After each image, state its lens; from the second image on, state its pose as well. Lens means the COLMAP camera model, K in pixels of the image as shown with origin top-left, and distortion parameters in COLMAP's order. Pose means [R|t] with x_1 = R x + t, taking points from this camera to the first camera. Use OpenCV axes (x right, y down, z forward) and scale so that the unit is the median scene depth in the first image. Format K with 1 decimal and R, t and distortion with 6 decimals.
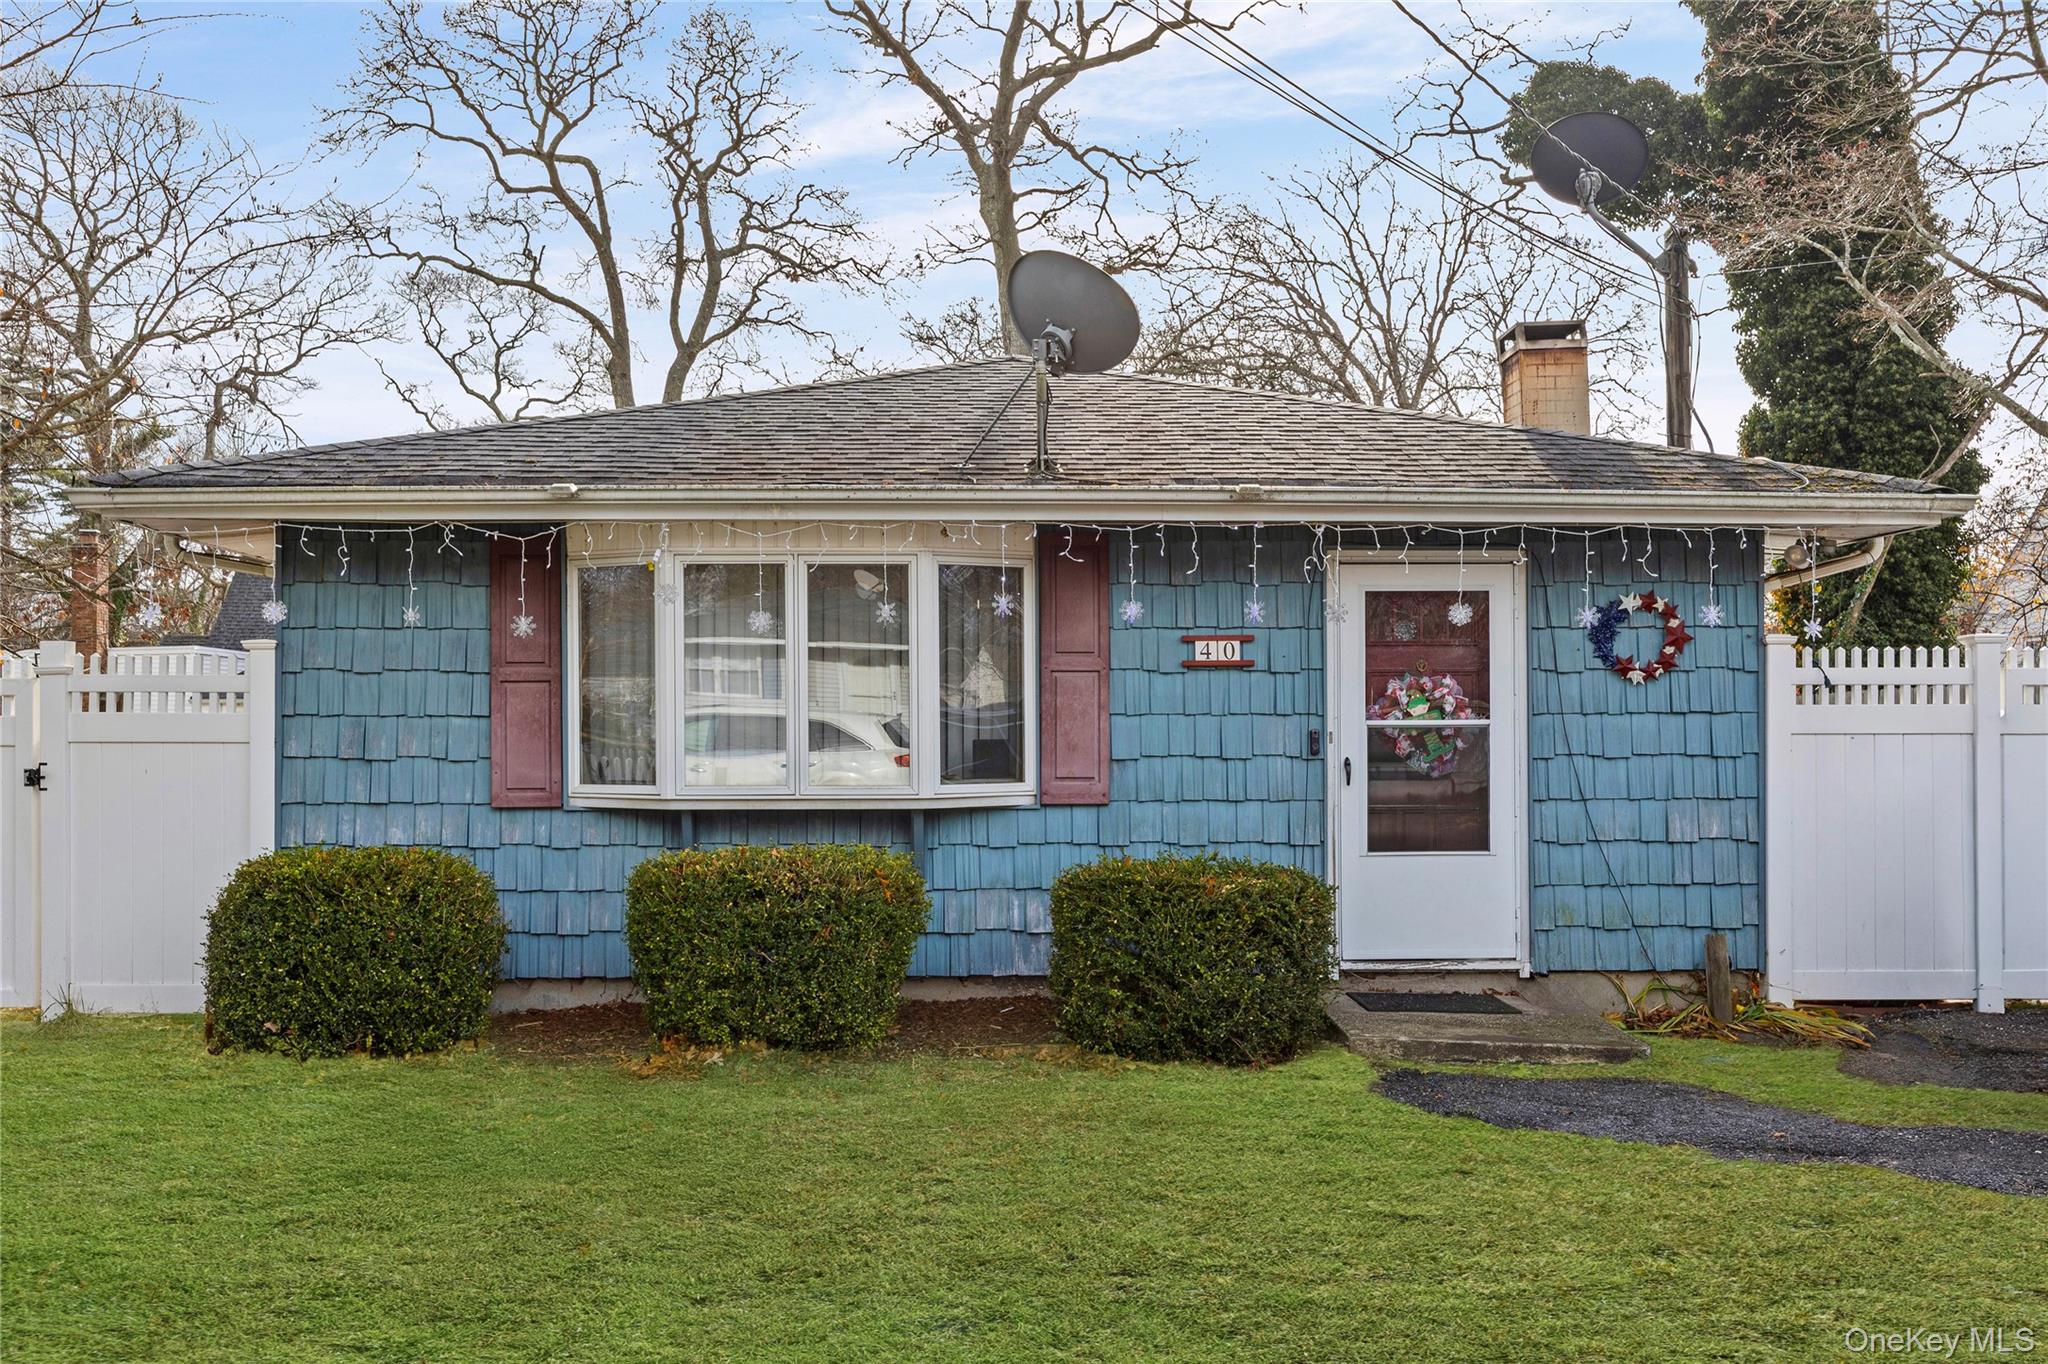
lens RADIAL K [[1992.2, 0, 1020.0], [0, 1992.2, 694.6], [0, 0, 1]] dist [0.002899, 0.000000]
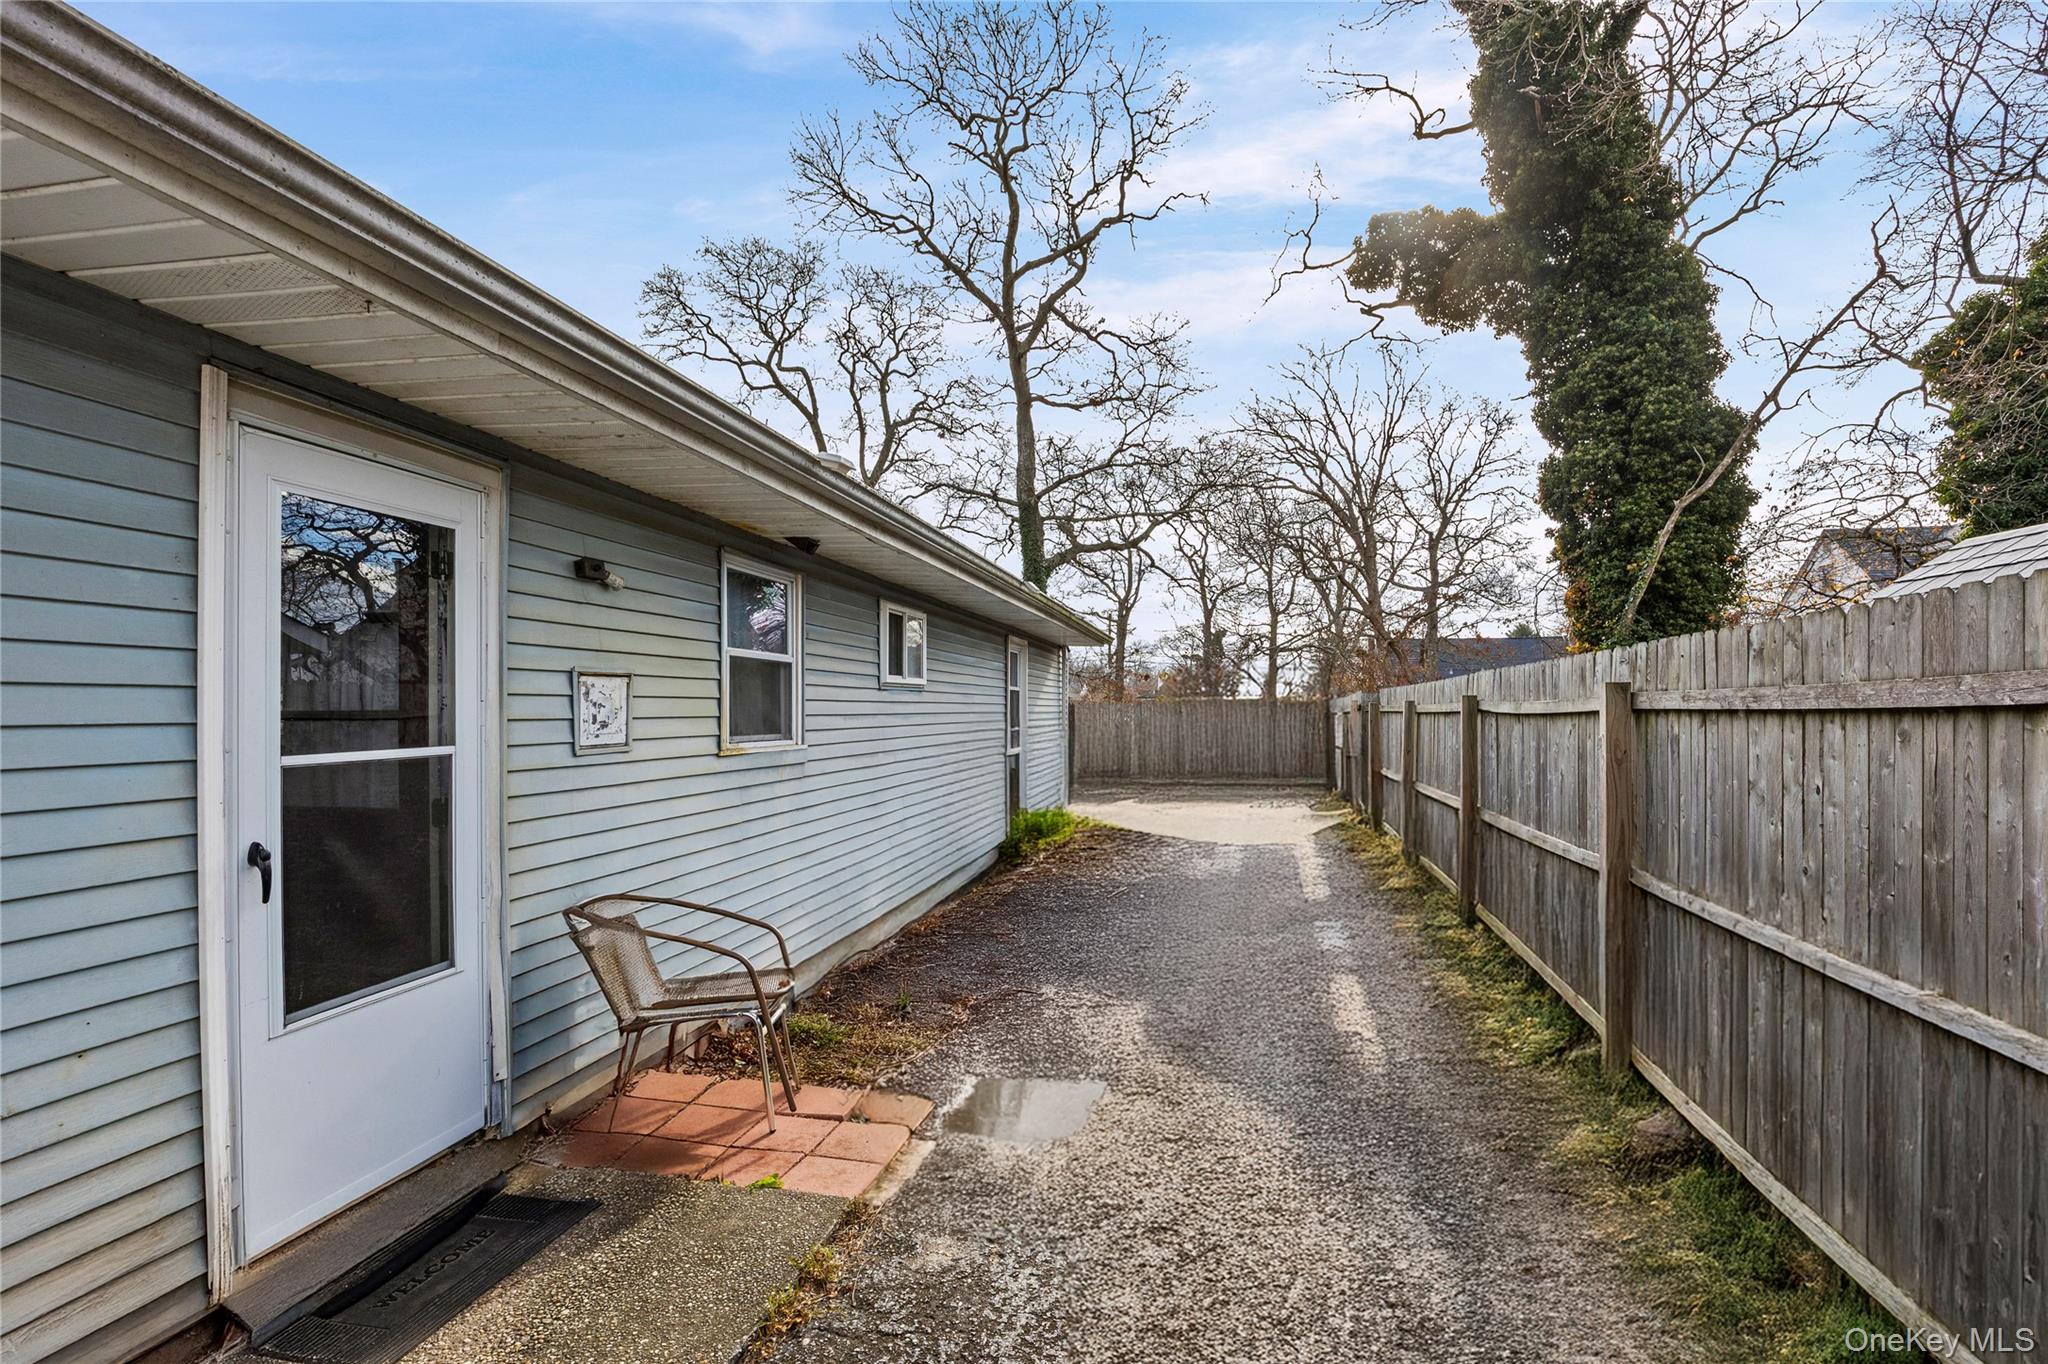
lens RADIAL K [[934.7, 0, 1040.6], [0, 934.7, 696.7], [0, 0, 1]] dist [-0.012999, 0.000258]
pose [[0.973027, -0.005618, -0.230622, 0.201241], [0.007789, 0.999933, 0.008506, 0.000621], [0.230559, -0.010073, 0.973006, 0.371776]]
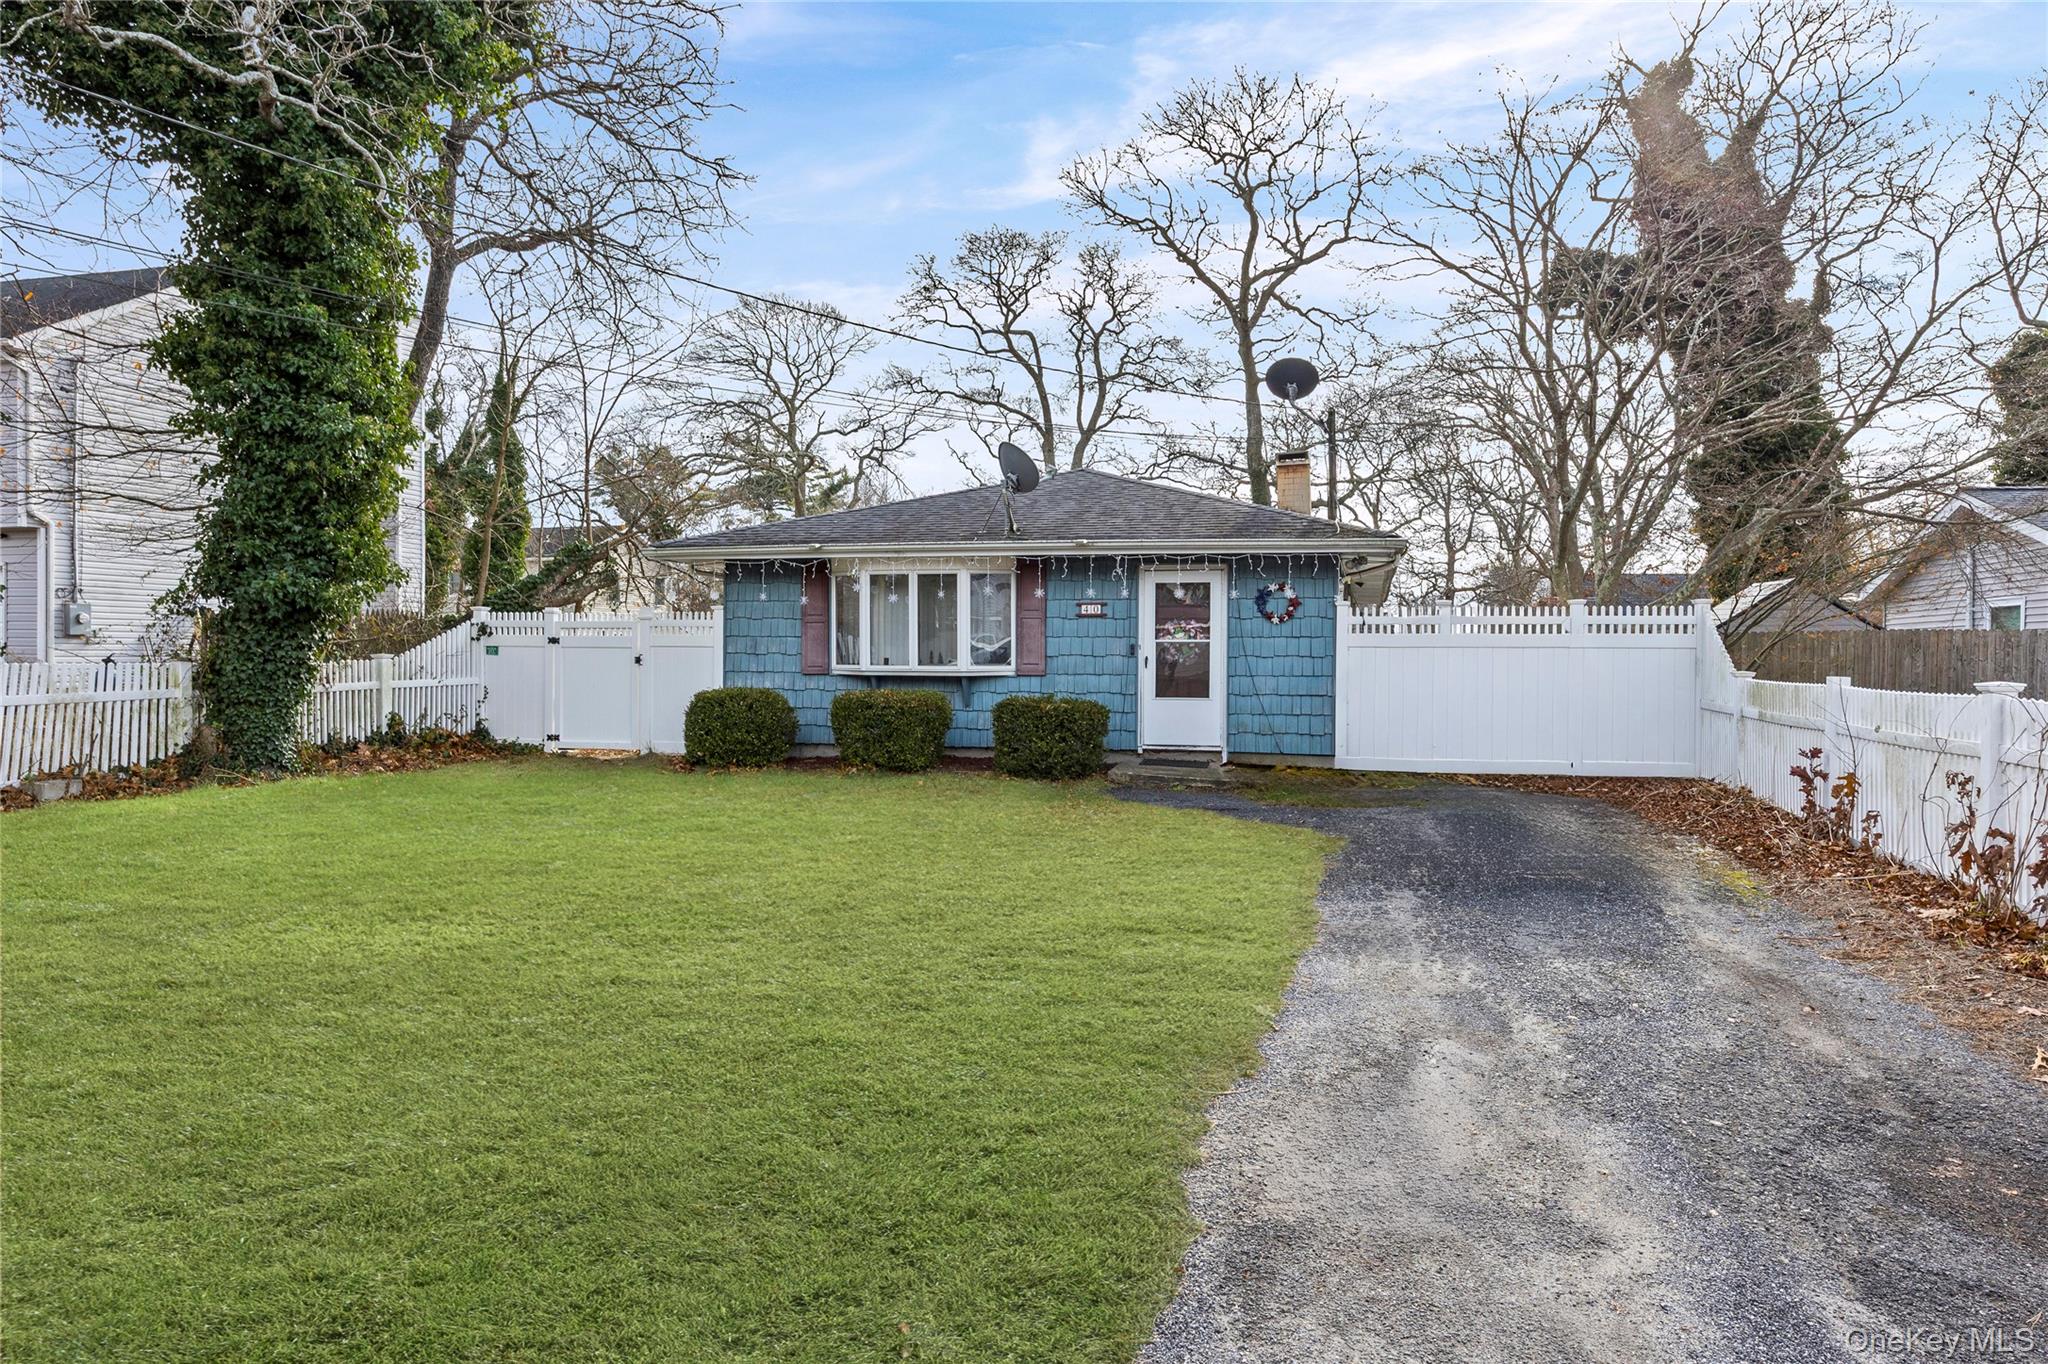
lens RADIAL K [[1268.5, 0, 1077.7], [0, 1268.5, 637.8], [0, 0, 1]] dist [0.000141, -0.000103]
pose [[0.968154, 0.003378, -0.250334, 0.150603], [-0.001205, 0.999960, 0.008833, -0.000688], [0.250354, -0.008250, 0.968119, -0.142453]]
